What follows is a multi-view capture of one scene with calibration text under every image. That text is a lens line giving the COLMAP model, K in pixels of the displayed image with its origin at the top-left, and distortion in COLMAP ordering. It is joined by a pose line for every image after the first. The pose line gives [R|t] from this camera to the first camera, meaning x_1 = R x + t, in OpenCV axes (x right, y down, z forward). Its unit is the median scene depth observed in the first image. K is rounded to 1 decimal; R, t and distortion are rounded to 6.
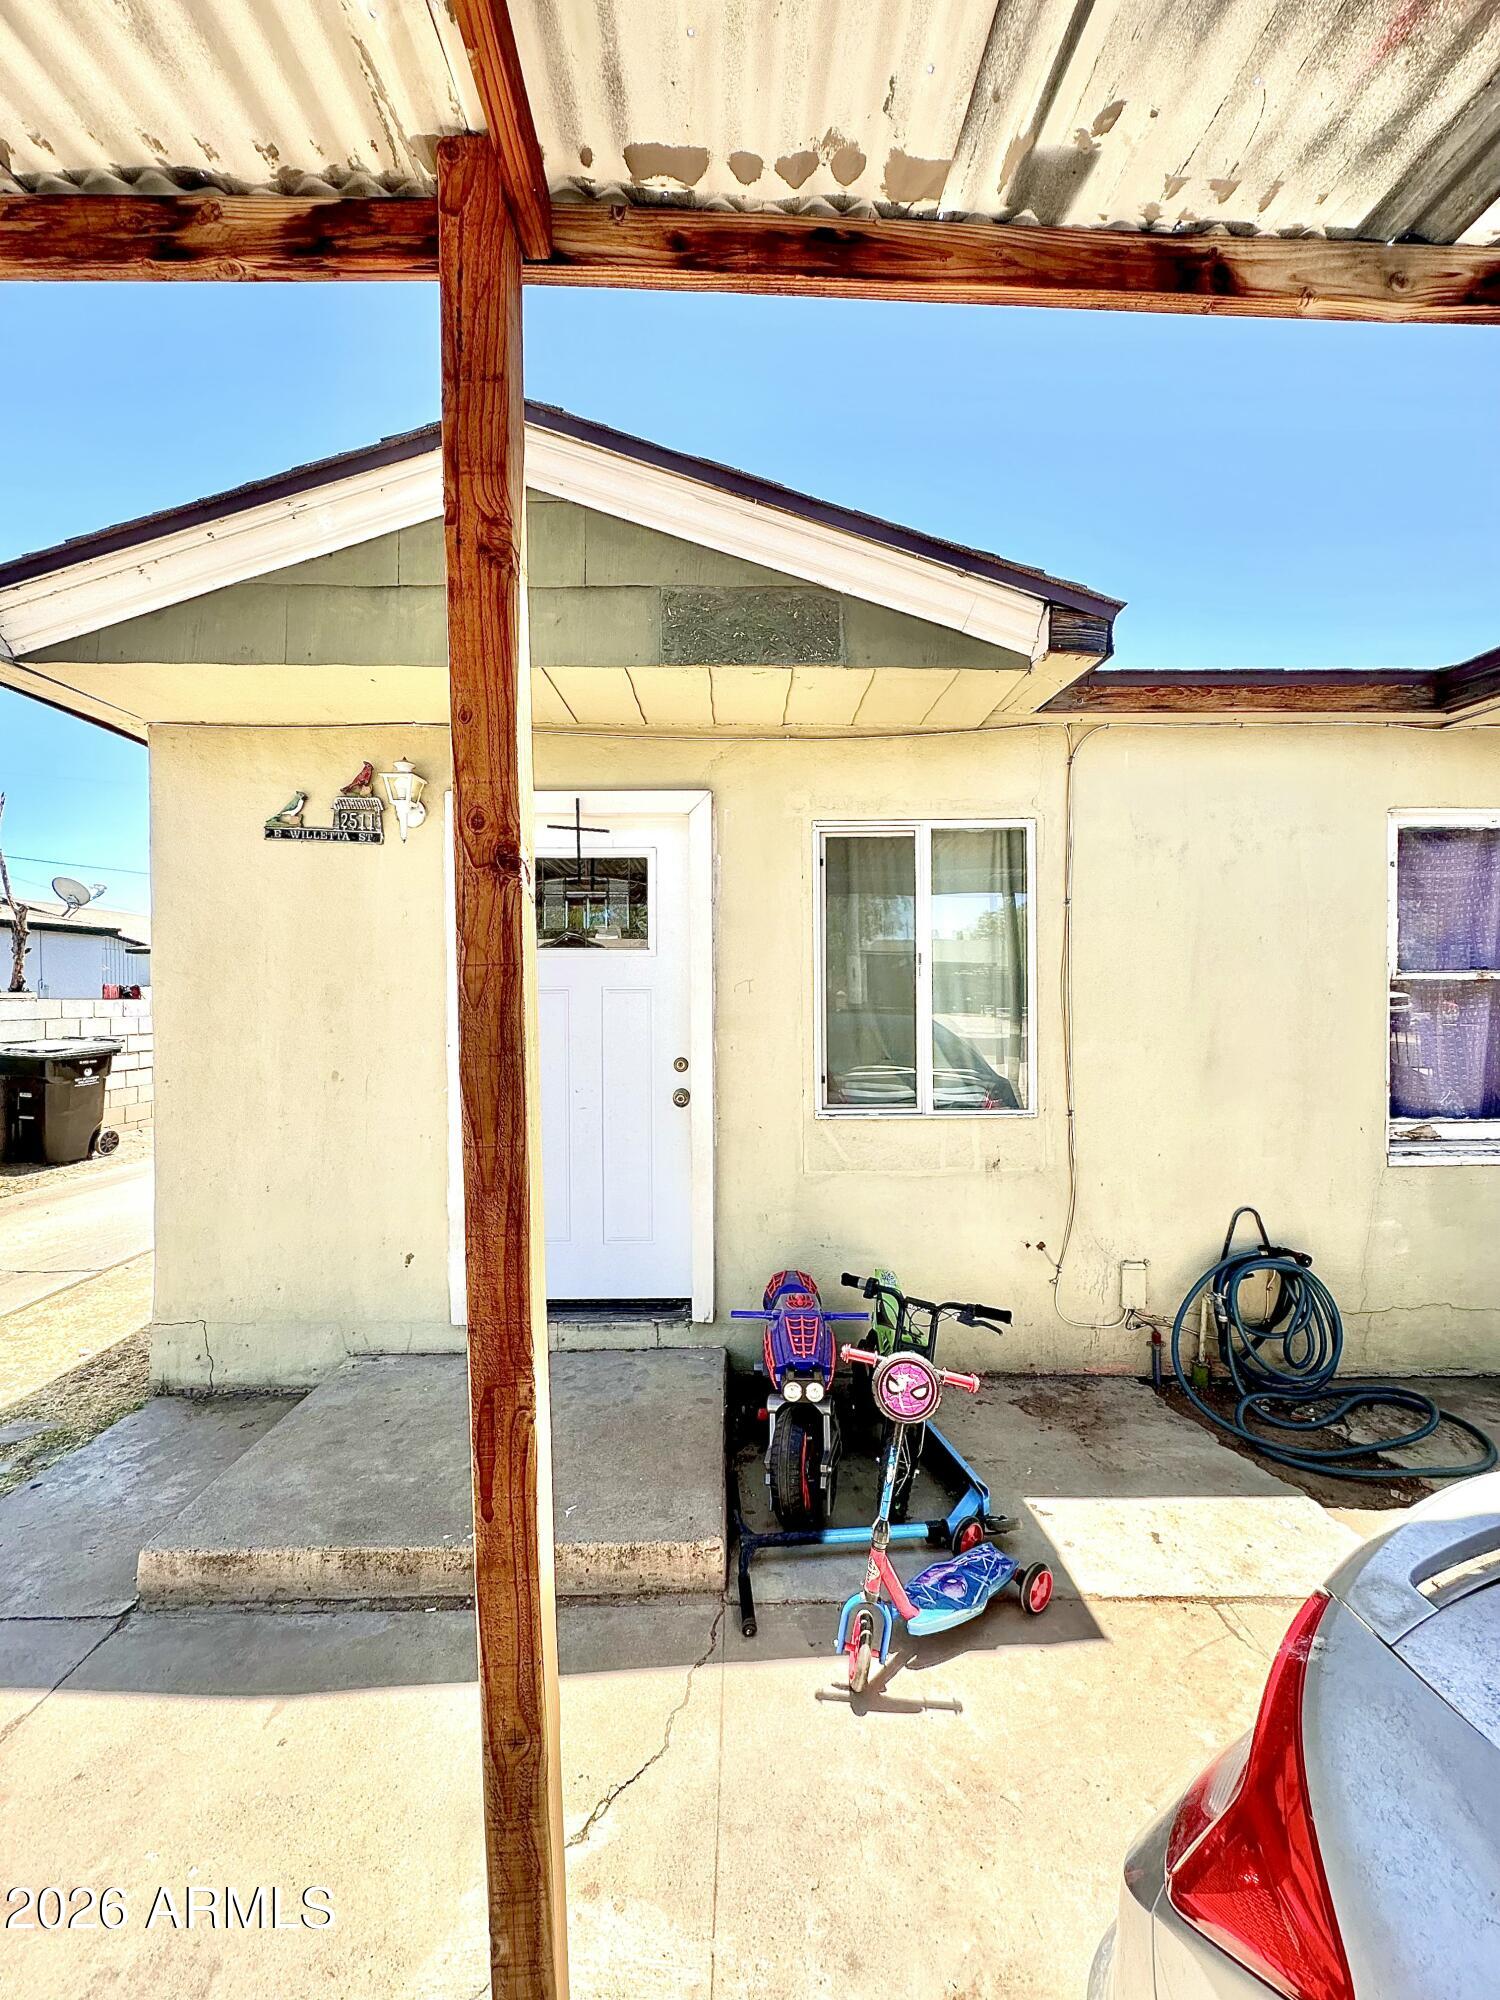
lens RADIAL K [[795.2, 0, 749.9], [0, 795.2, 996.2], [0, 0, 1]] dist [-0.003352, 0.000959]
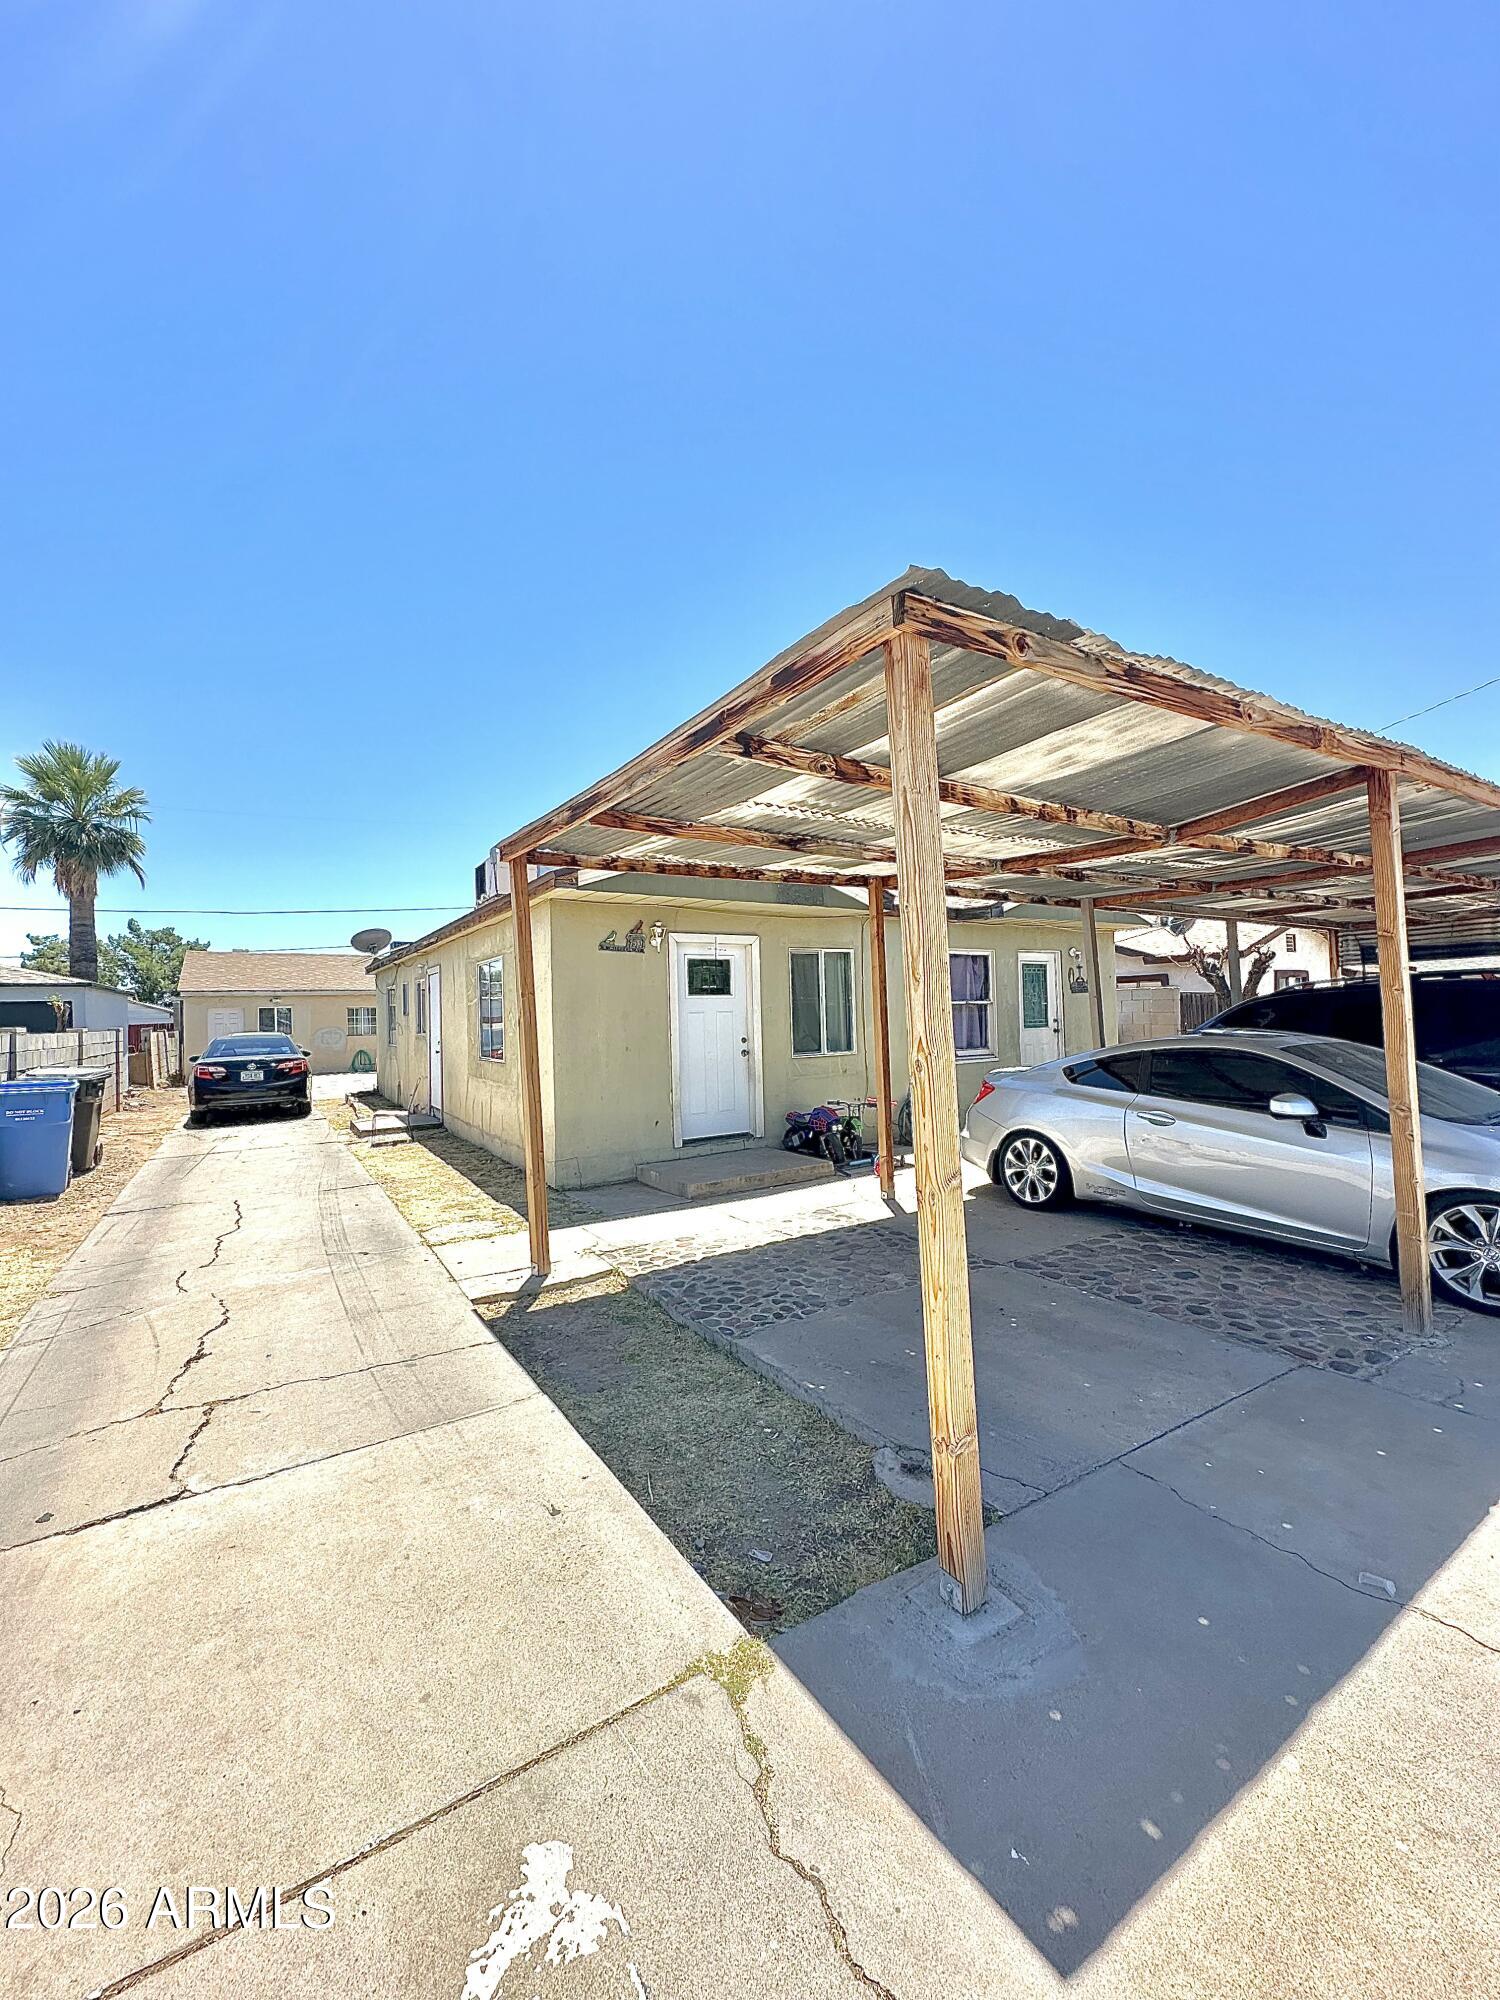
lens RADIAL K [[795.2, 0, 753.7], [0, 795.2, 990.1], [0, 0, 1]] dist [-0.003352, 0.000959]
pose [[0.854501, -0.003089, 0.519441, -1.667205], [0.022751, 0.999245, -0.031484, 0.006707], [-0.518952, 0.038721, 0.853926, -1.453106]]
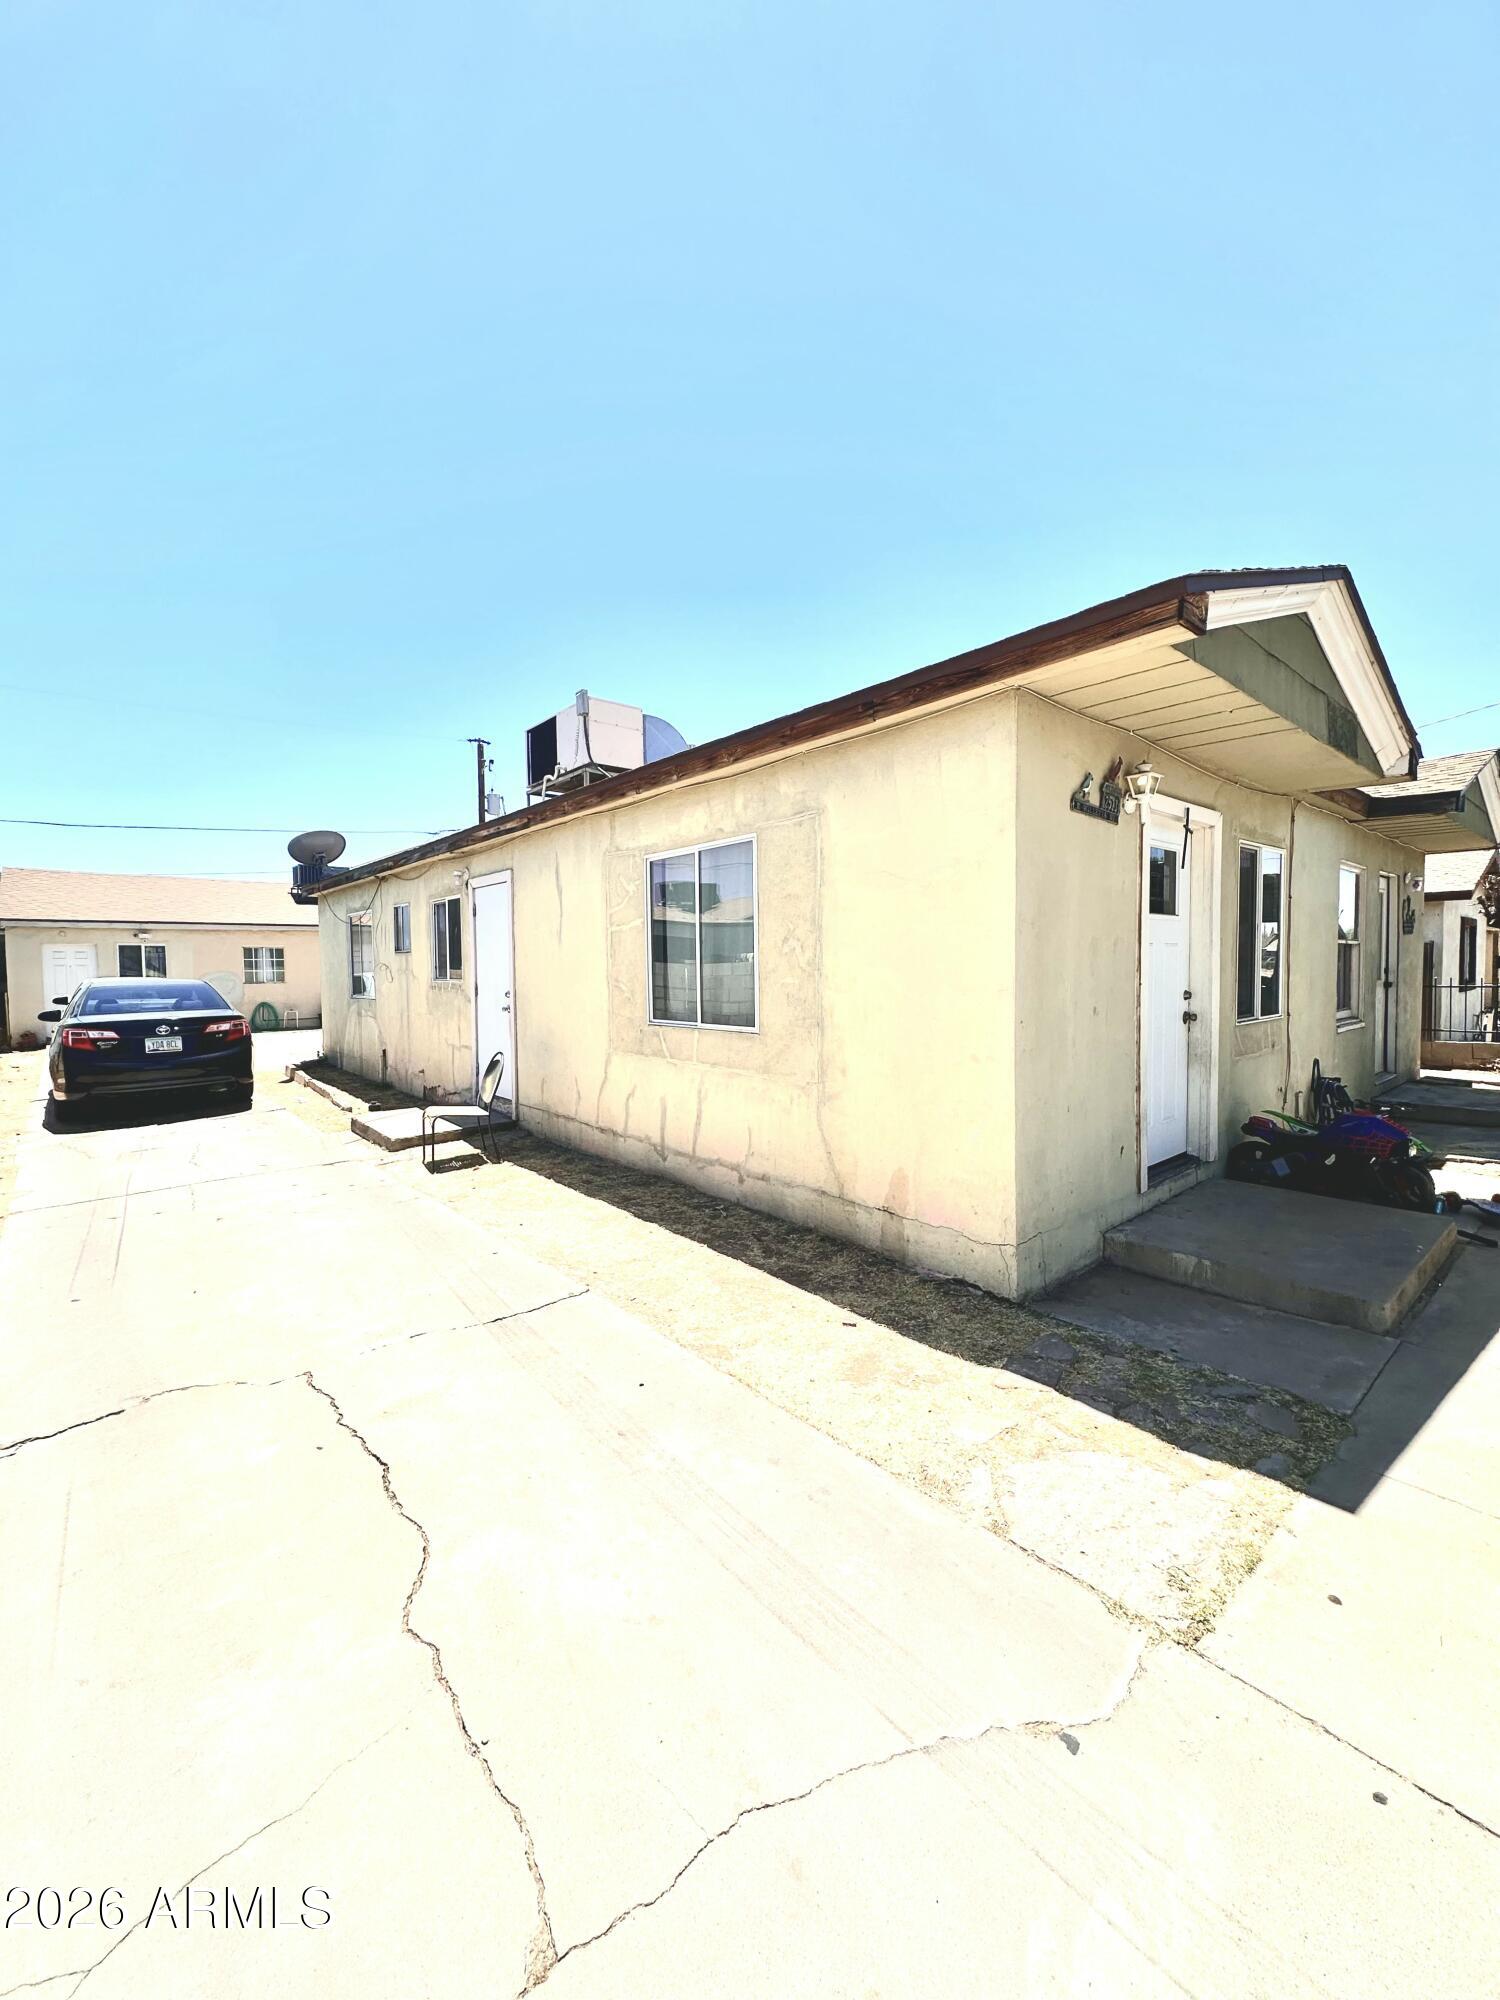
lens RADIAL K [[795.2, 0, 744.6], [0, 795.2, 995.2], [0, 0, 1]] dist [-0.003352, 0.000959]
pose [[0.767291, -0.030101, 0.640592, -1.988543], [0.009714, 0.999329, 0.035323, 0.032005], [-0.641225, -0.020880, 0.767068, 0.471952]]
